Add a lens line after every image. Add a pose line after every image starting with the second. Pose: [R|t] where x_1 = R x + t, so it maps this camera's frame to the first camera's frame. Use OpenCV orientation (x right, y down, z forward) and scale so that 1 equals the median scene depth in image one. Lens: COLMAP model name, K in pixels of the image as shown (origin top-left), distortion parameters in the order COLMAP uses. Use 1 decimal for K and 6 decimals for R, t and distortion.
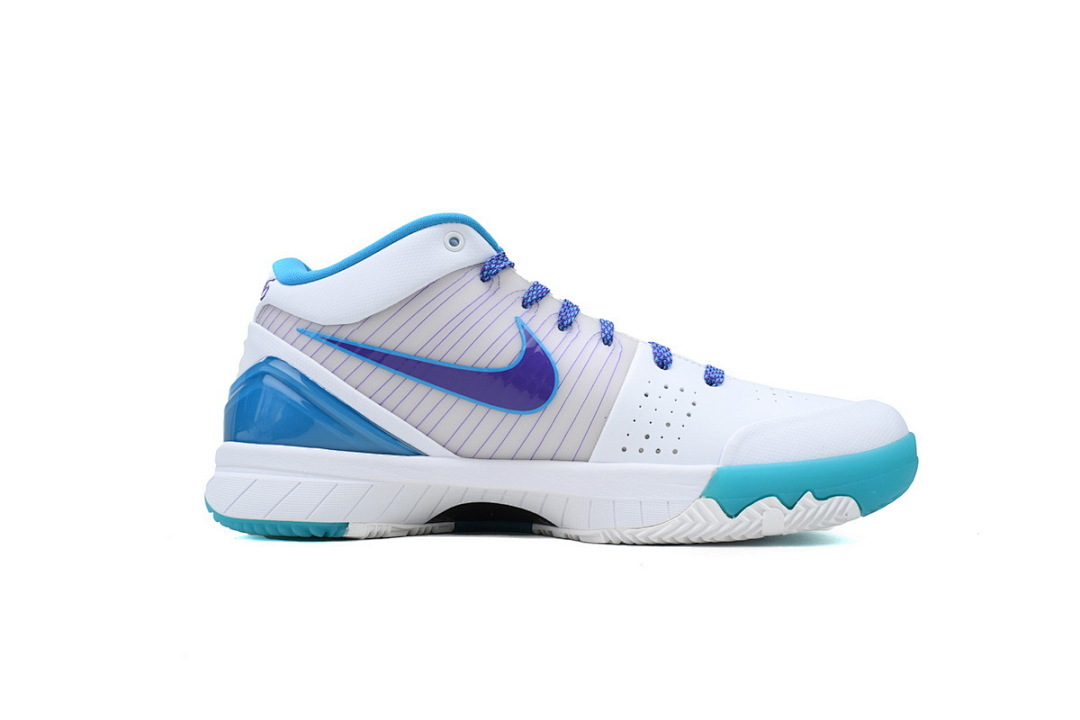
lens RADIAL K [[826.6, 0, 542.2], [0, 826.6, 362.5], [0, 0, 1]] dist [0.008393, 0.011113]
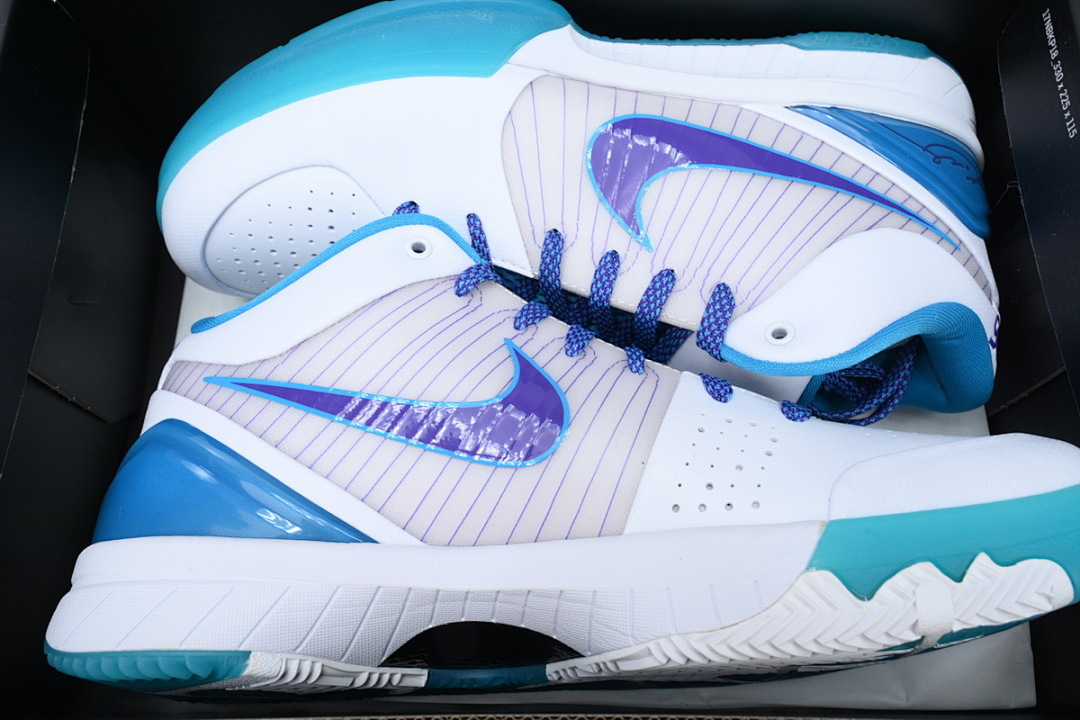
lens RADIAL K [[826.6, 0, 536.3], [0, 826.6, 357.3], [0, 0, 1]] dist [0.008393, 0.011113]
pose [[0.998354, -0.053182, -0.021458, 0.009267], [0.044024, 0.950515, -0.307542, 0.180624], [0.036752, 0.306091, 0.951292, 0.328648]]
